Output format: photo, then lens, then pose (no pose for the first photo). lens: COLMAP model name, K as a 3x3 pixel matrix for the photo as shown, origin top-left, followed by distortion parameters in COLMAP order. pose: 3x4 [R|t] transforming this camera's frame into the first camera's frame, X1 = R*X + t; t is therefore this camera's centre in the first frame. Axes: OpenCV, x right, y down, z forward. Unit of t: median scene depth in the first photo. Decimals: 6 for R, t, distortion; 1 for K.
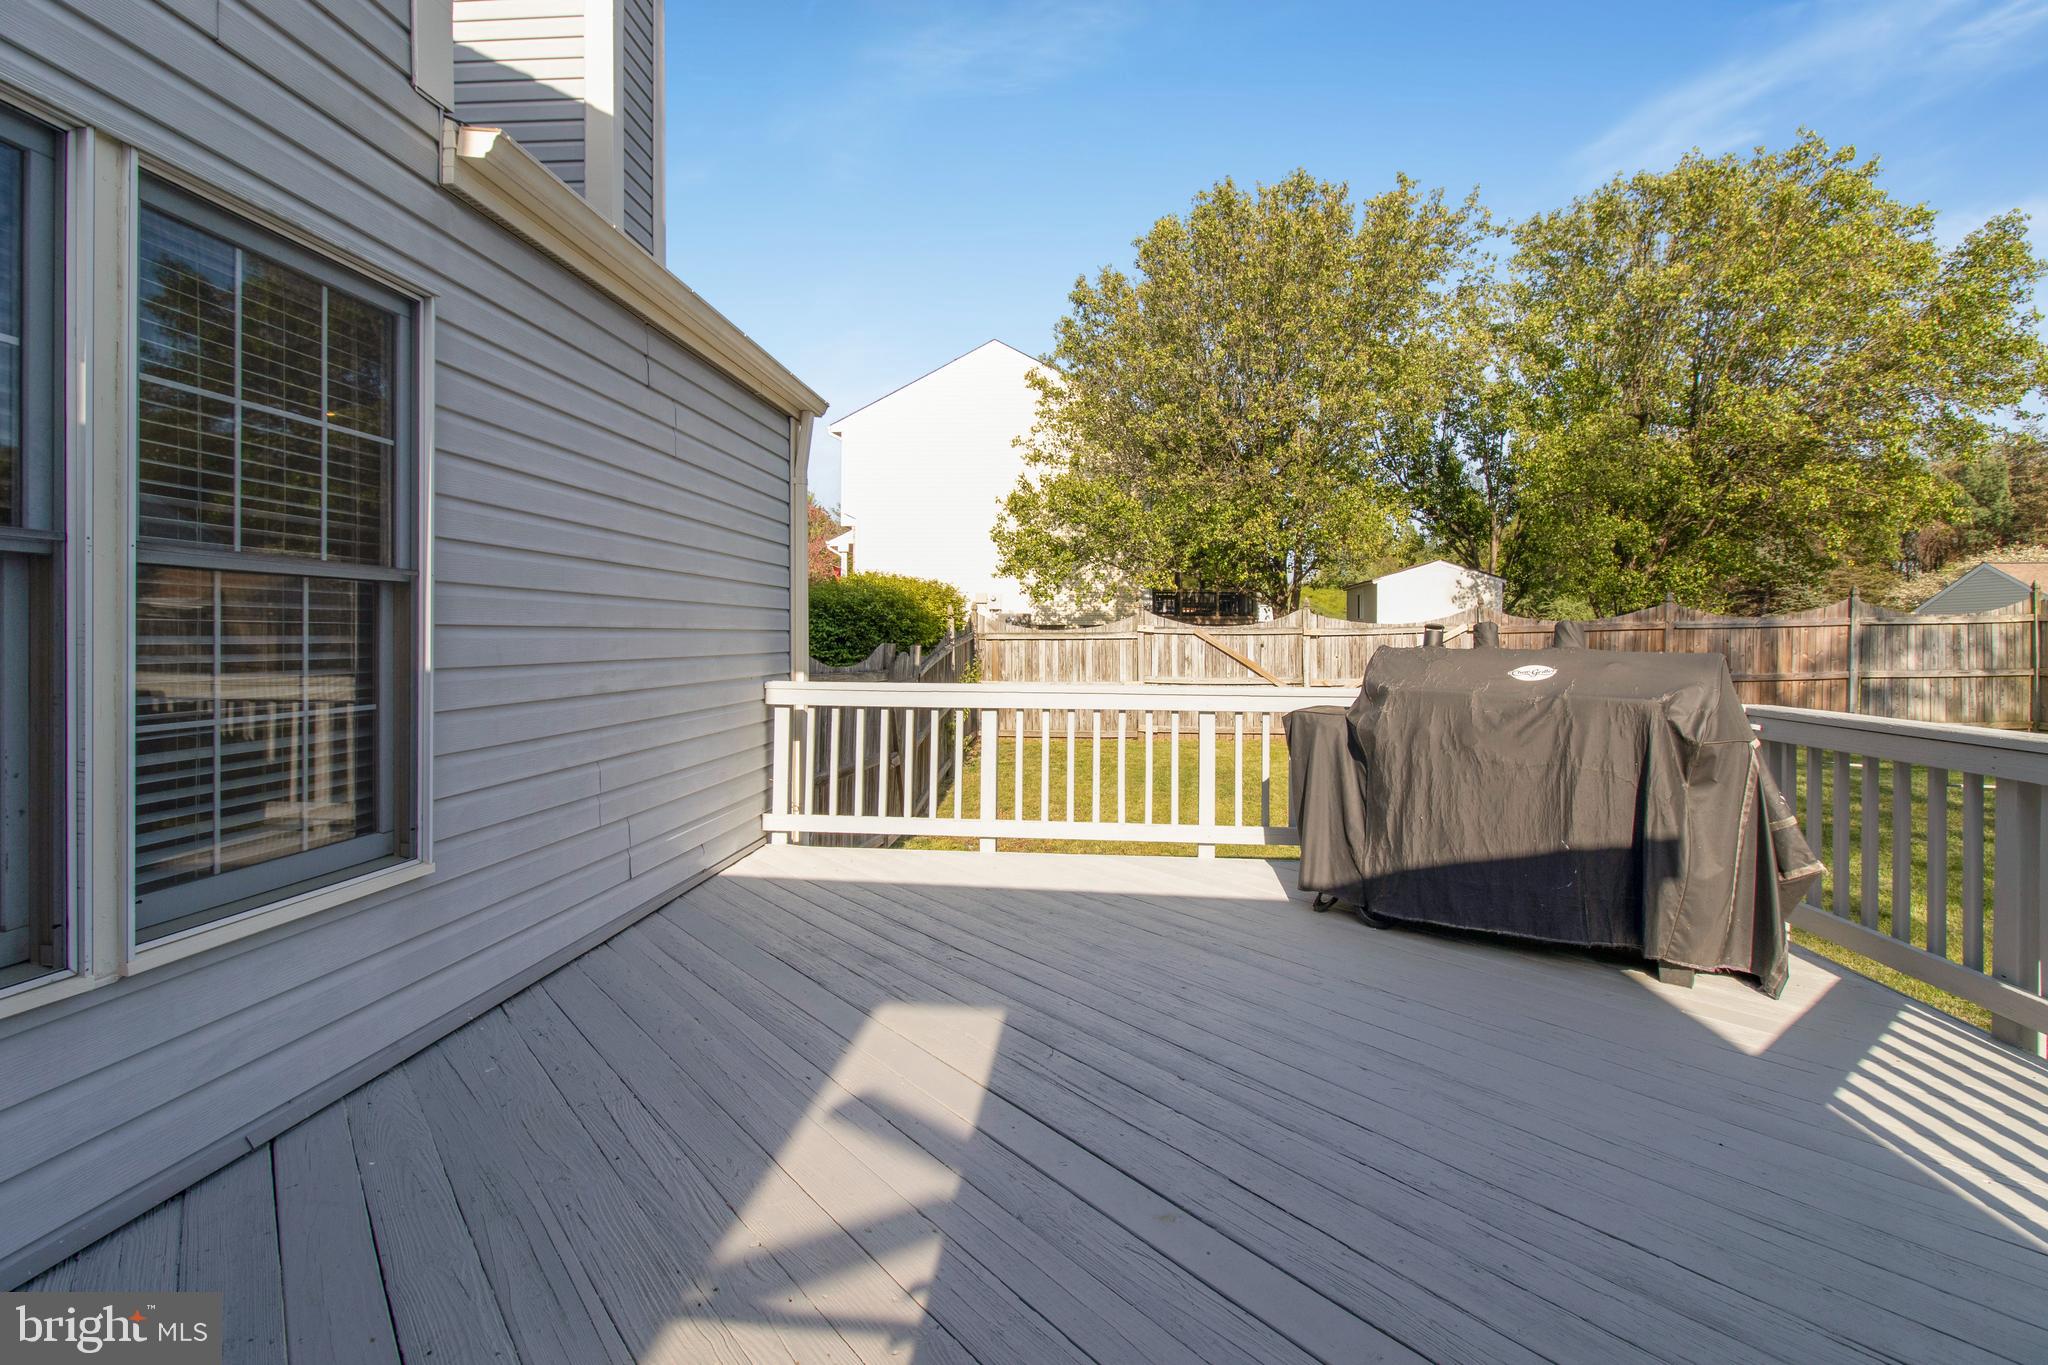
lens RADIAL K [[974.6, 0, 1035.3], [0, 974.6, 638.8], [0, 0, 1]] dist [0.004903, 0.000554]
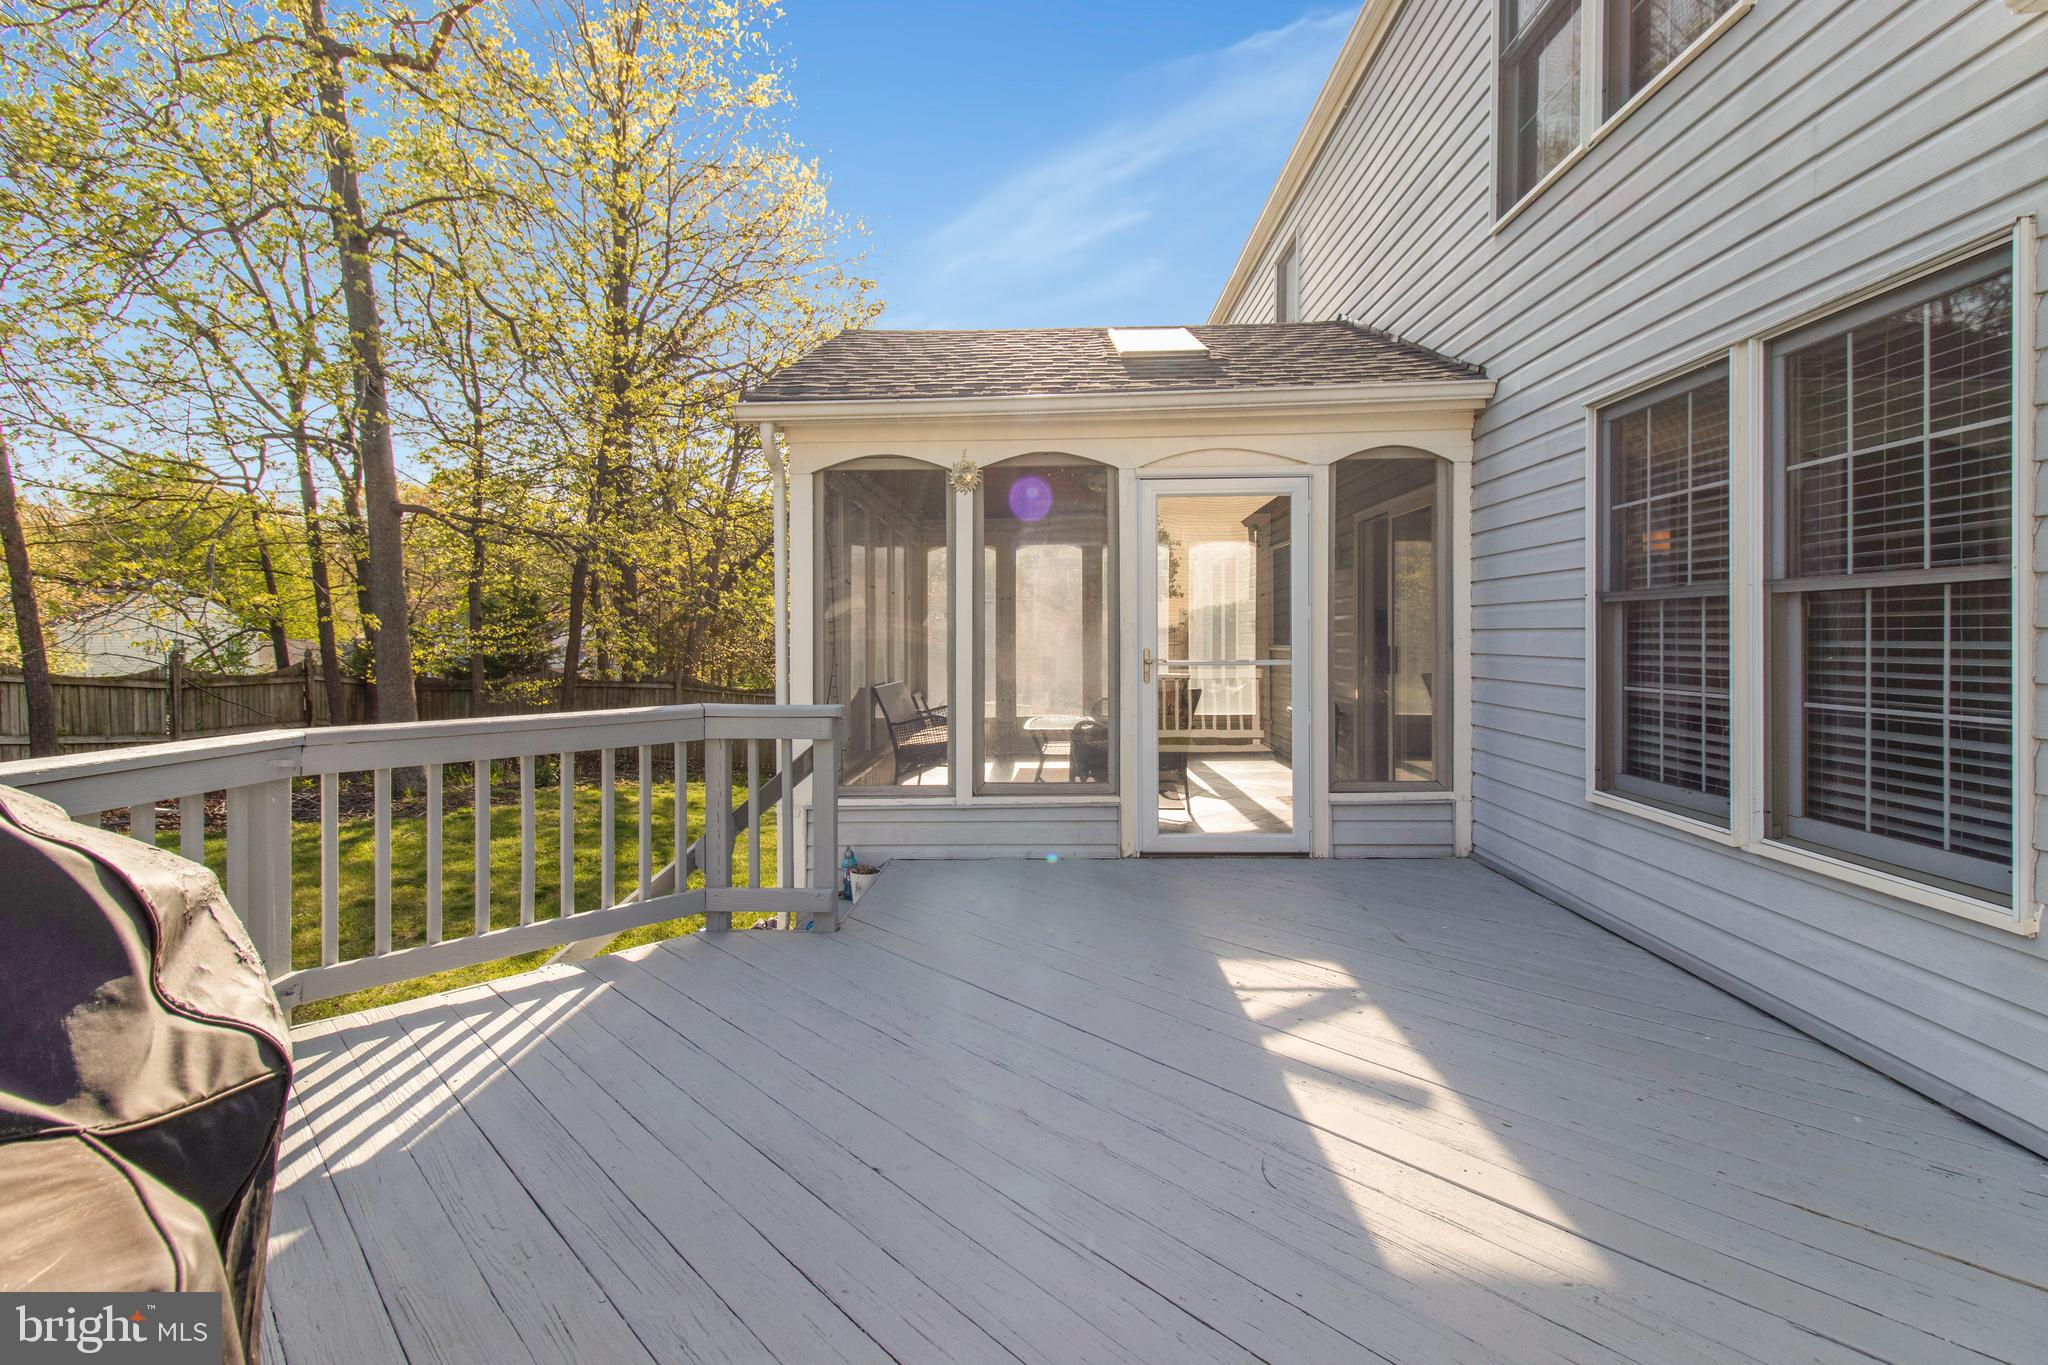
lens RADIAL K [[974.6, 0, 1025.9], [0, 974.6, 637.1], [0, 0, 1]] dist [0.004903, 0.000554]
pose [[-0.997844, -0.001963, -0.065602, 0.303347], [-0.002070, 0.999997, 0.001568, -0.007139], [0.065599, 0.001700, -0.997845, 2.066641]]
